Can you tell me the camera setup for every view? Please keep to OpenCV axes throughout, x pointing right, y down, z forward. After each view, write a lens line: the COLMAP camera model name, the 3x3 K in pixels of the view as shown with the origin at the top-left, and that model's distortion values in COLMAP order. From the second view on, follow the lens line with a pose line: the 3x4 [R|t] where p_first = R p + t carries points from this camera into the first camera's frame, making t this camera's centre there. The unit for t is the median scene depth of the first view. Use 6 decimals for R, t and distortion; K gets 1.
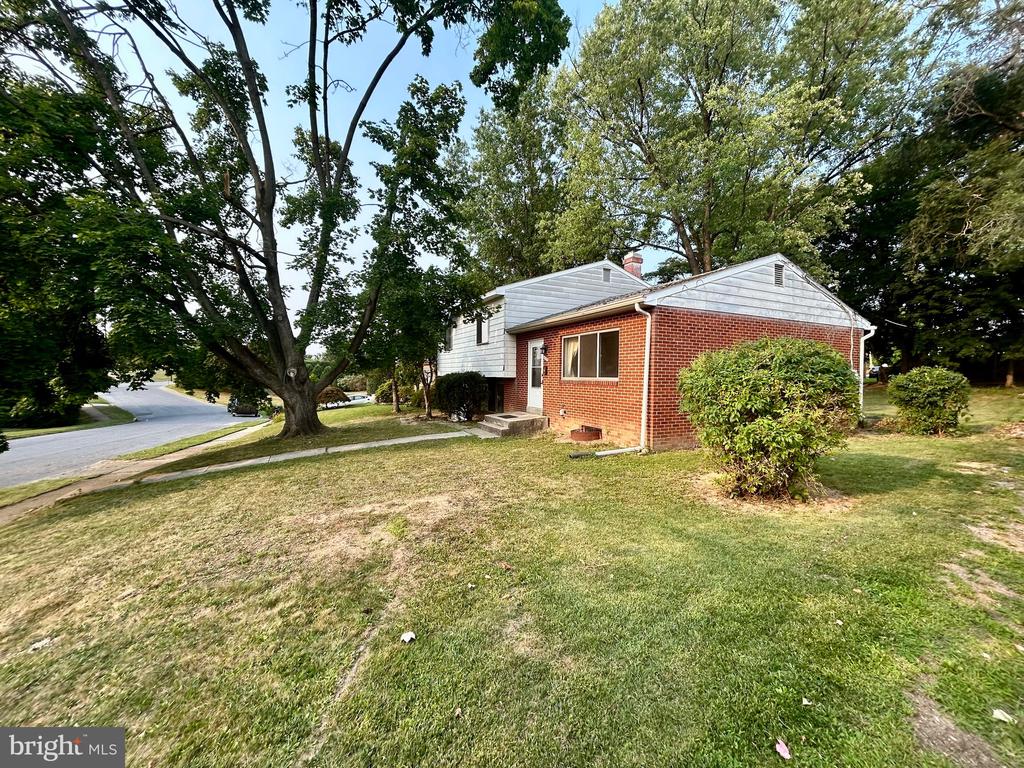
lens RADIAL K [[411.1, 0, 513.0], [0, 411.1, 384.0], [0, 0, 1]] dist [-0.001585, 0.000070]
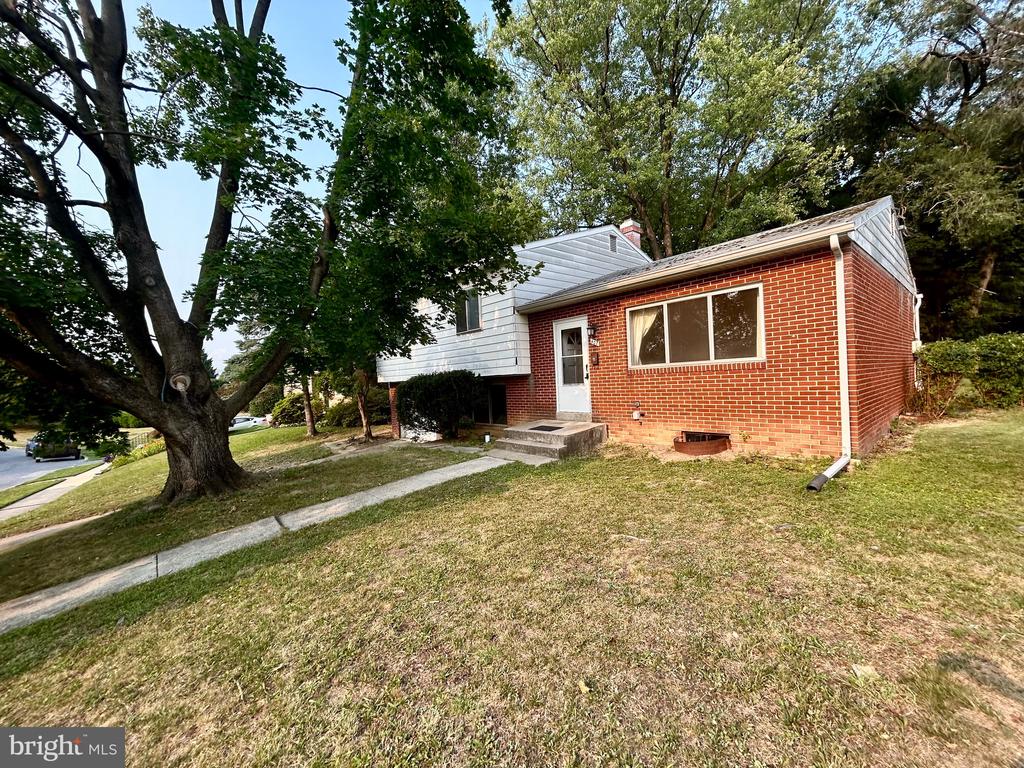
lens RADIAL K [[411.1, 0, 511.1], [0, 411.1, 383.7], [0, 0, 1]] dist [-0.001585, 0.000070]
pose [[0.962630, -0.060157, 0.264053, -0.253354], [0.064323, 0.997904, -0.007150, 0.005661], [-0.263070, 0.023867, 0.964482, 0.350861]]
